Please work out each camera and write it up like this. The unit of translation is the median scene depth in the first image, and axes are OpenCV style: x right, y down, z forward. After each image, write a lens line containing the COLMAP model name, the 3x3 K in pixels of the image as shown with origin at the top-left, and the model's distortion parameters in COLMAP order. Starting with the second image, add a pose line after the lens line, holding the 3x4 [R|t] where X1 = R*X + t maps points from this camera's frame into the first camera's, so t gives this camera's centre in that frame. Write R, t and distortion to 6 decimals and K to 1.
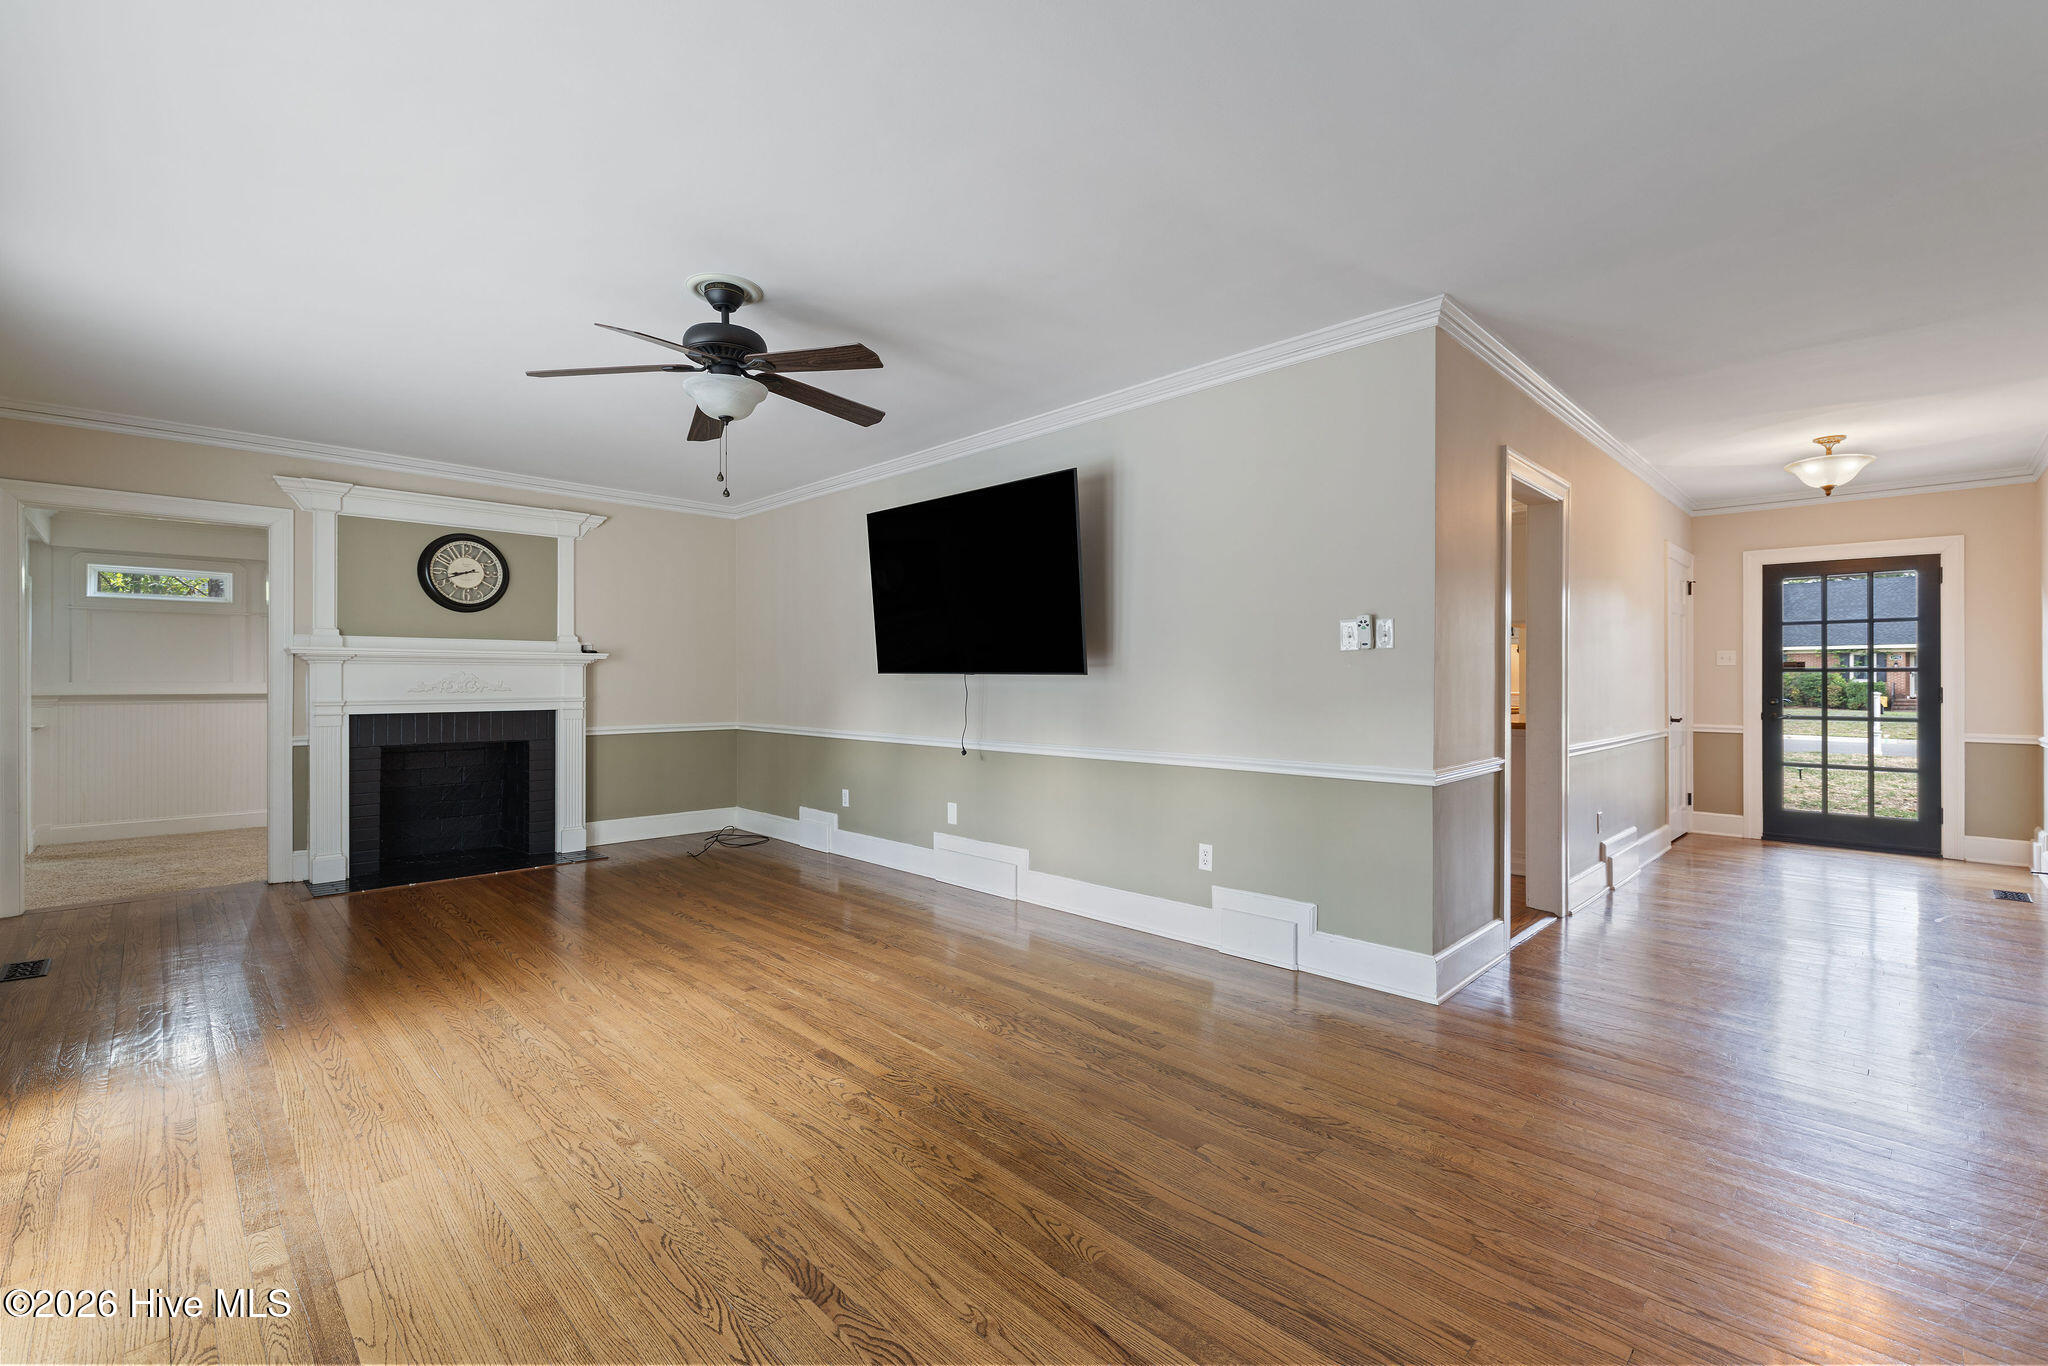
lens RADIAL K [[884.3, 0, 1027.1], [0, 884.3, 678.4], [0, 0, 1]] dist [0.001233, 0.000410]
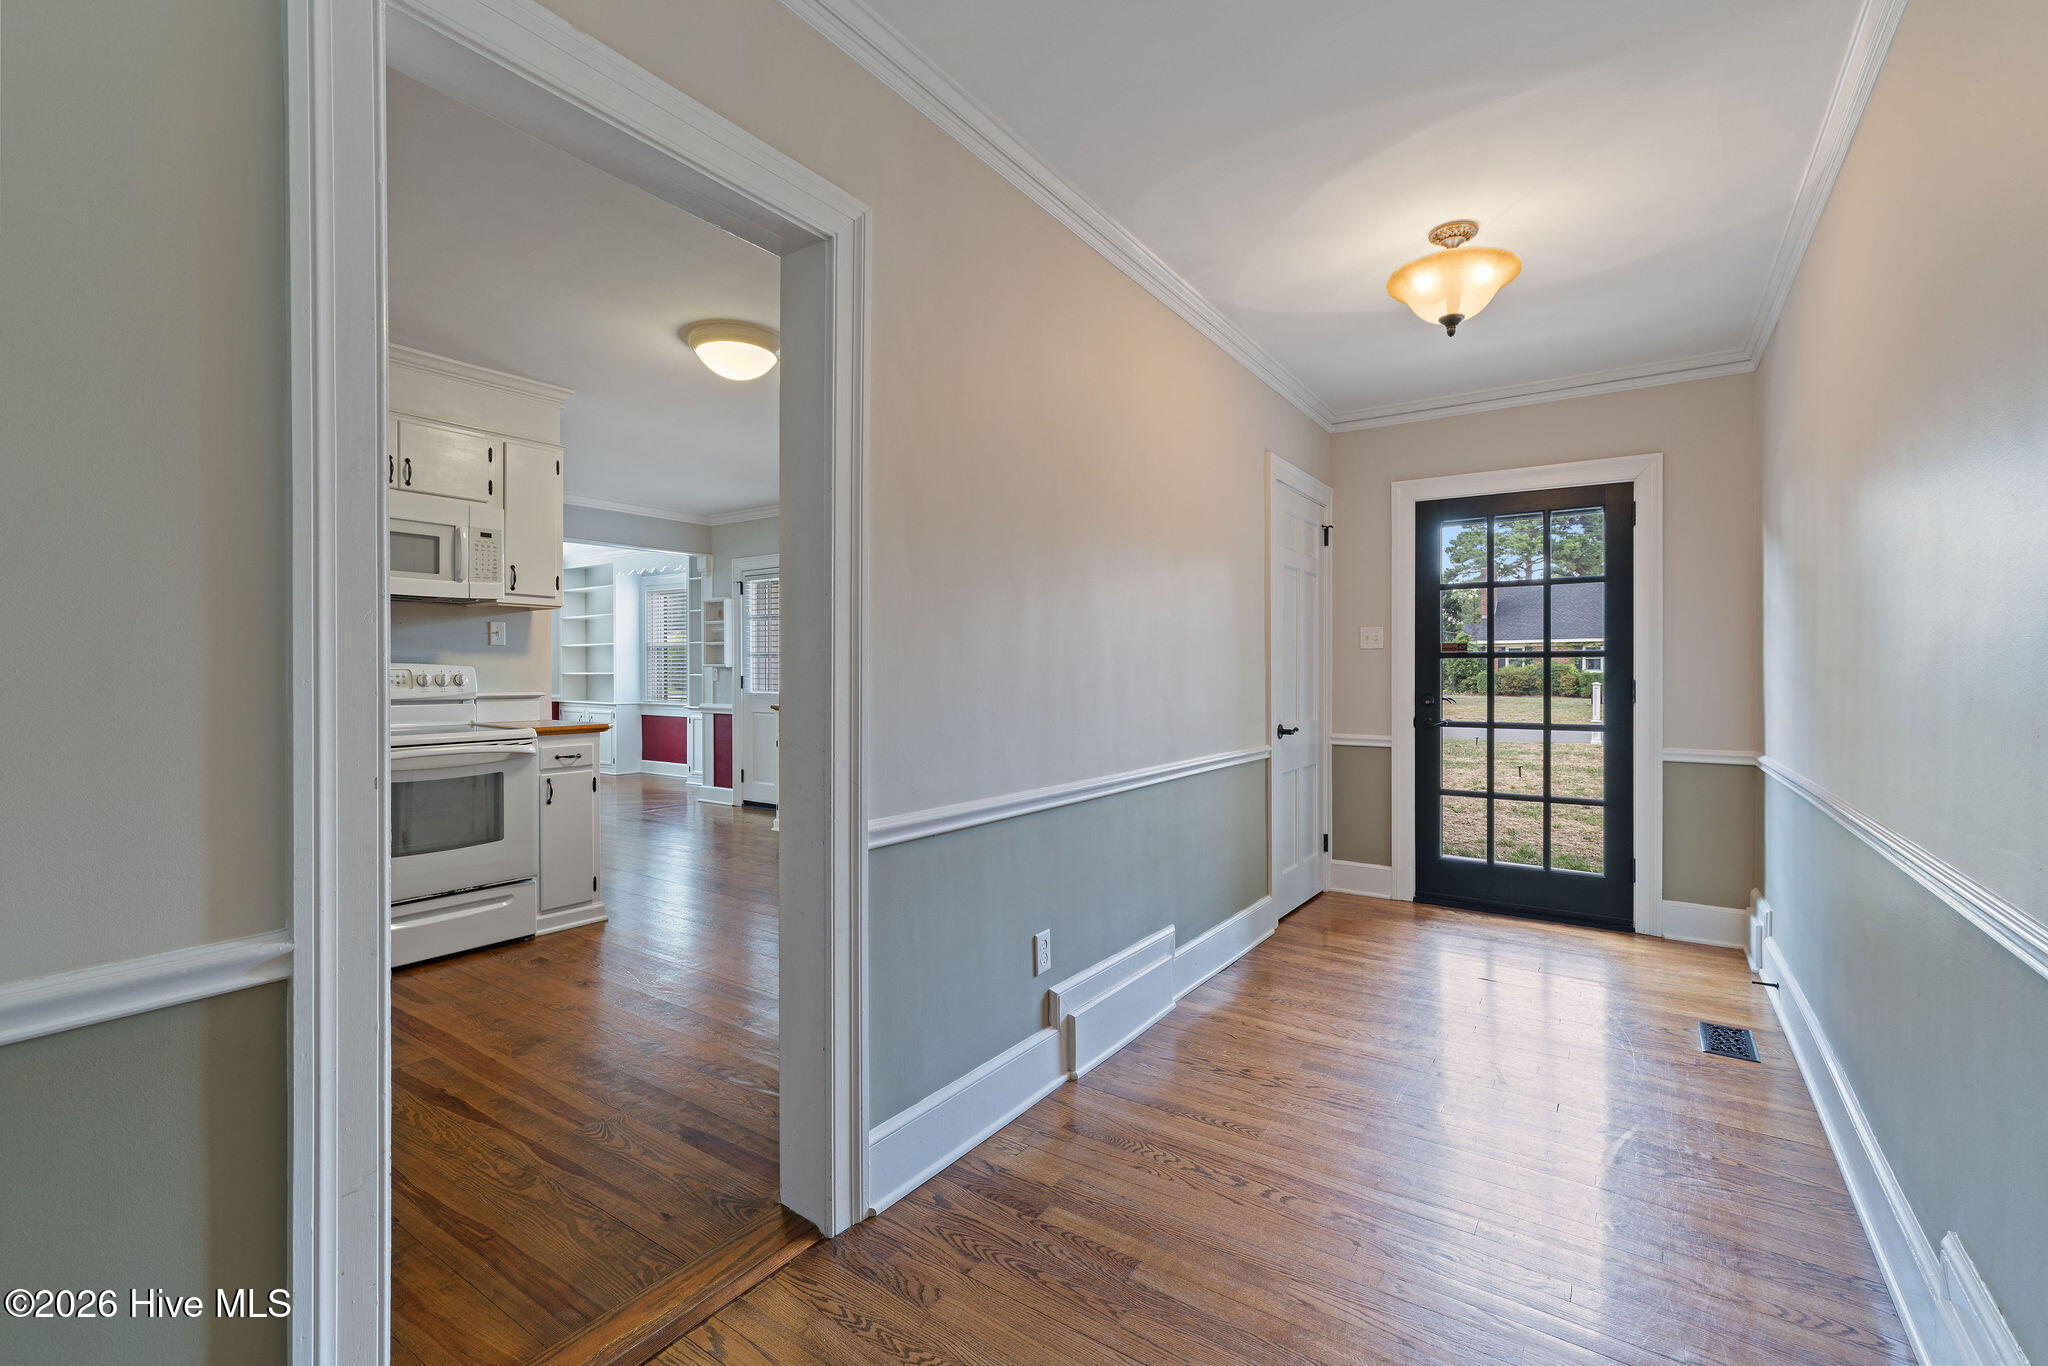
lens RADIAL K [[884.3, 0, 1027.1], [0, 884.3, 678.4], [0, 0, 1]] dist [0.001233, 0.000410]
pose [[0.983095, -0.004422, 0.183041, 0.445873], [0.002979, 0.999962, 0.008162, 0.002350], [-0.183070, -0.007479, 0.983071, 0.414414]]
